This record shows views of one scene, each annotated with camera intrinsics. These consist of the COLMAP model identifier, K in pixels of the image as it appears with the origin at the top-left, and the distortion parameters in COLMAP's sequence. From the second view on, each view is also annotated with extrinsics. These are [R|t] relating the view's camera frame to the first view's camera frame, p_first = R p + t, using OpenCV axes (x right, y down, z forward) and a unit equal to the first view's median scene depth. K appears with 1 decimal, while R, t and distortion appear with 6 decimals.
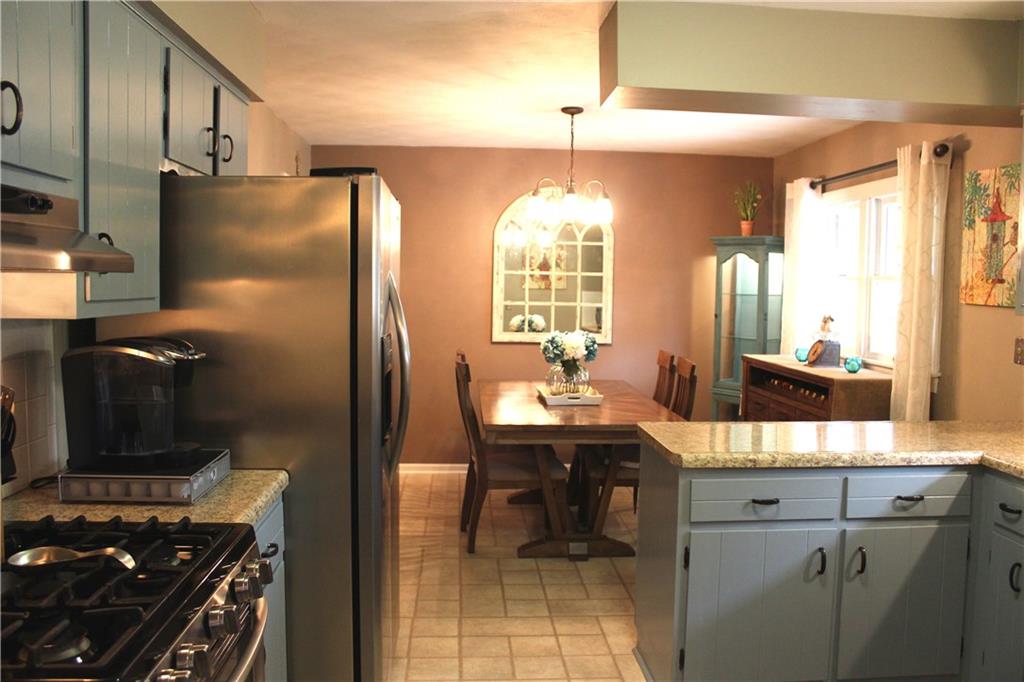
lens RADIAL K [[857.2, 0, 504.1], [0, 857.2, 343.8], [0, 0, 1]] dist [-0.193309, 0.149312]
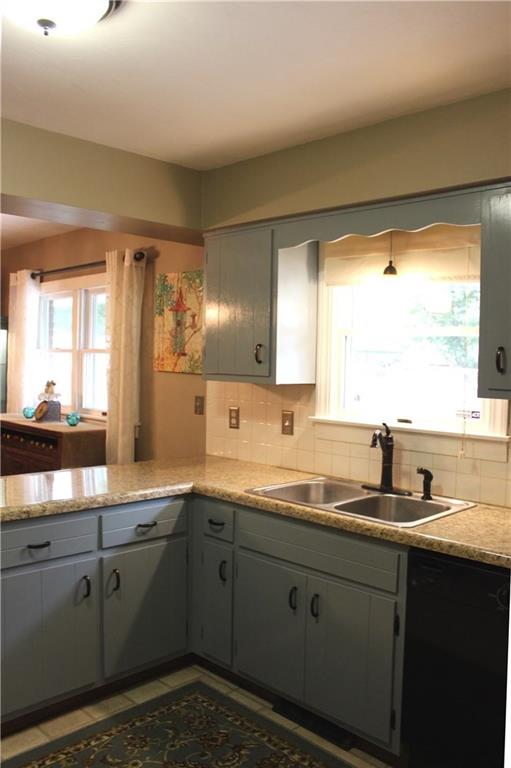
lens RADIAL K [[642.9, 0, 255.5], [0, 642.9, 384.0], [0, 0, 1]] dist [-0.193309, 0.149312]
pose [[0.725403, -0.020117, 0.688030, -0.047456], [0.032753, 0.999449, -0.005310, -0.016899], [-0.687544, 0.026387, 0.725663, 0.124487]]
